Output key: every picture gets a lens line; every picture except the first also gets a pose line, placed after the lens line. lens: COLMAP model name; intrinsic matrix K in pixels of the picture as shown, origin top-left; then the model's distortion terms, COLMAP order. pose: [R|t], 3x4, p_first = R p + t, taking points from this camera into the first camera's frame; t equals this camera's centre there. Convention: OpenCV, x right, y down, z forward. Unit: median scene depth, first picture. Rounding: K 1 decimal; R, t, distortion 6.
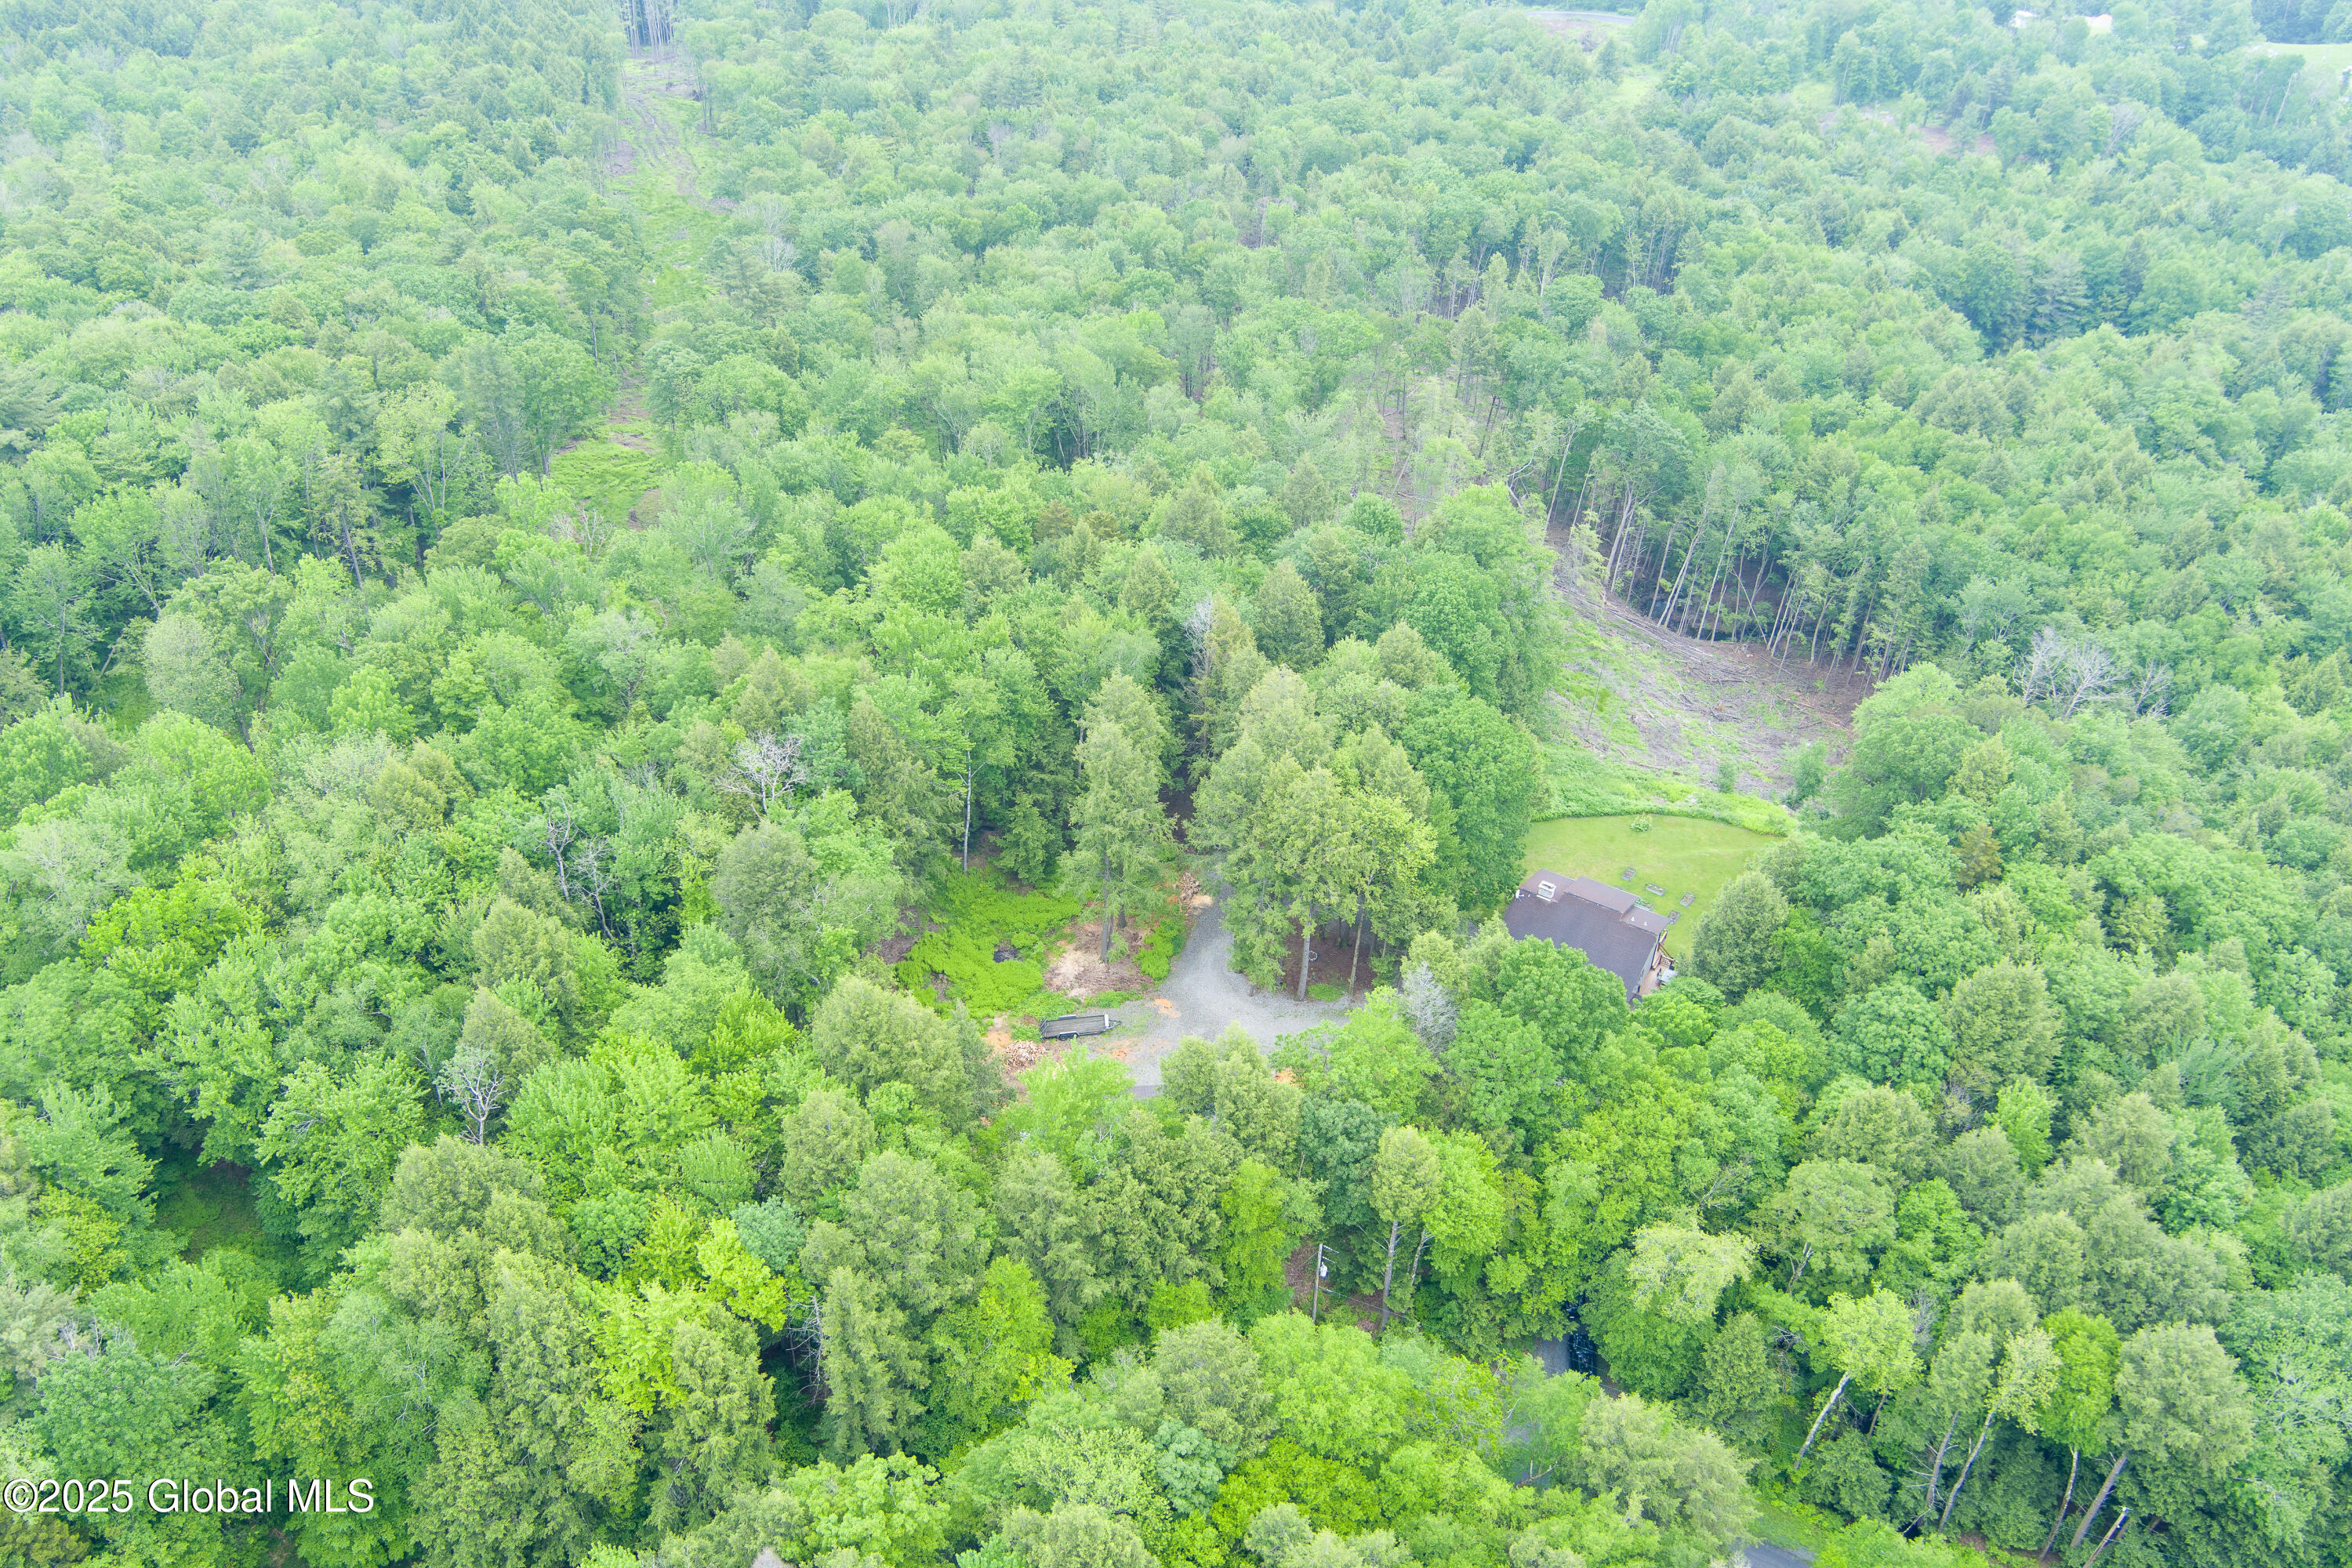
lens RADIAL K [[1912.6, 0, 1168.5], [0, 1912.6, 794.0], [0, 0, 1]] dist [-0.066960, -0.001536]
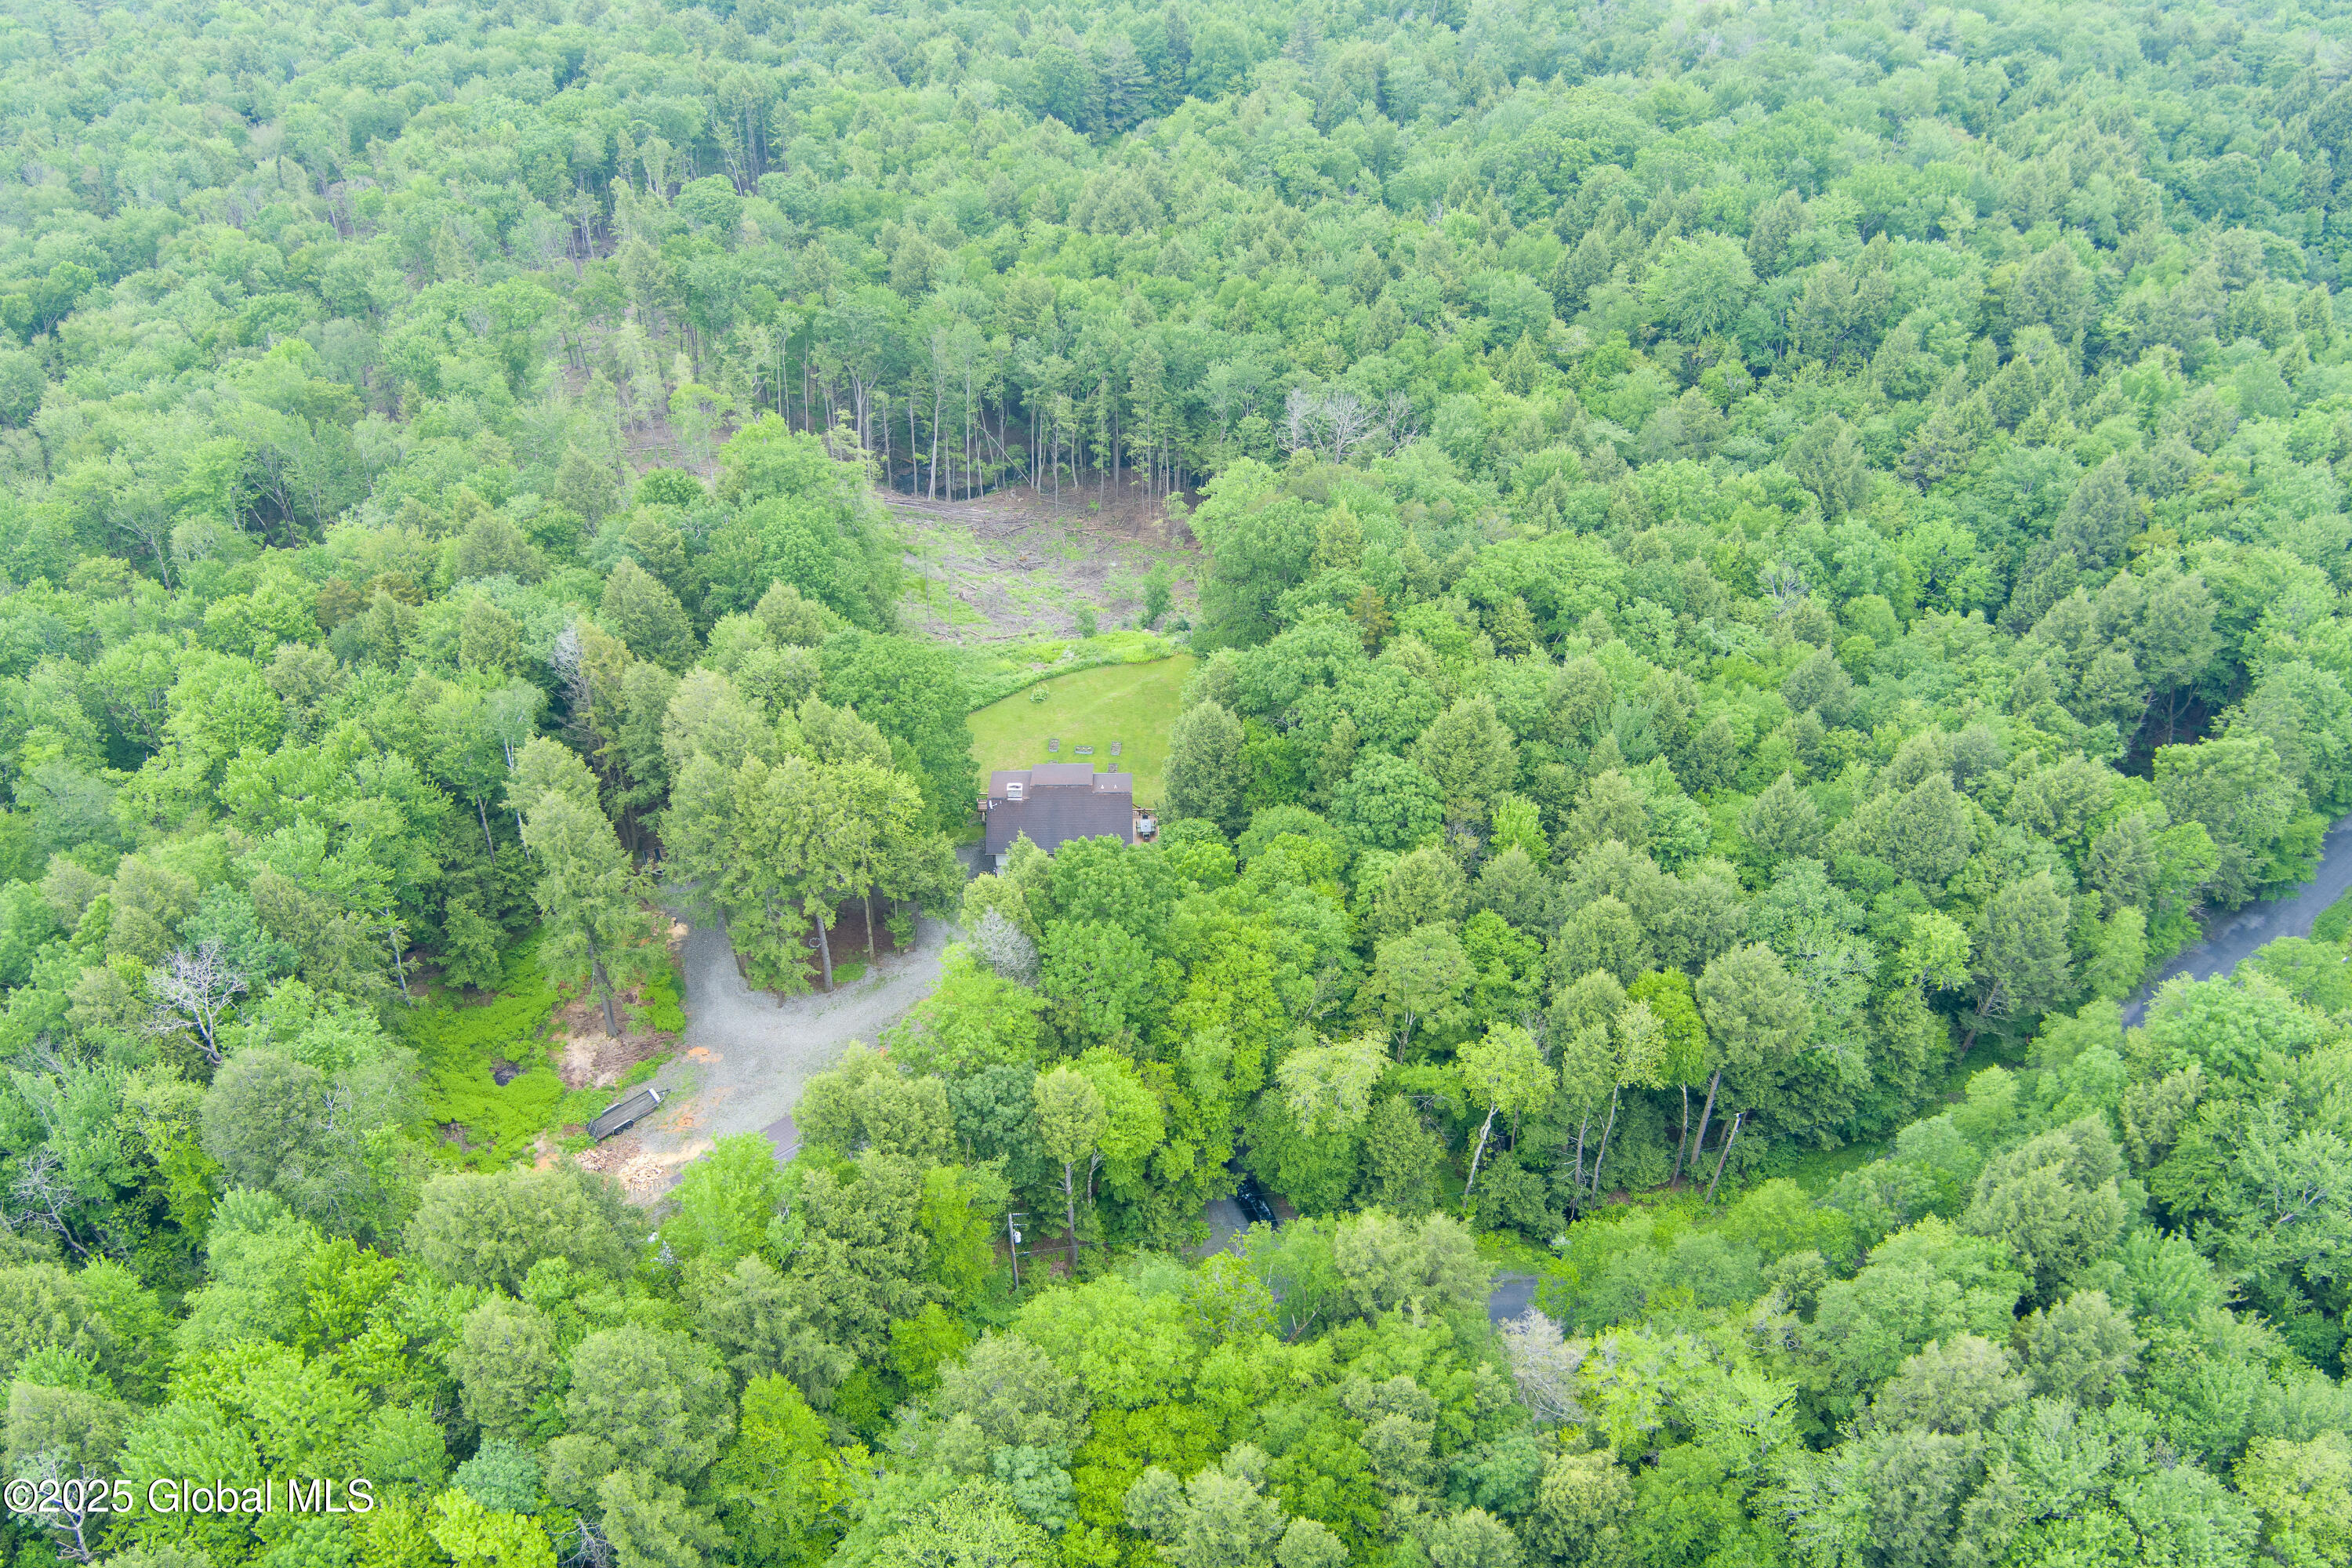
lens RADIAL K [[1912.6, 0, 1168.5], [0, 1912.6, 794.0], [0, 0, 1]] dist [-0.066960, -0.001536]
pose [[0.848527, -0.362297, 0.385672, -0.129195], [0.336833, 0.931927, 0.134371, -0.059560], [-0.408100, 0.015890, 0.912799, 0.057961]]
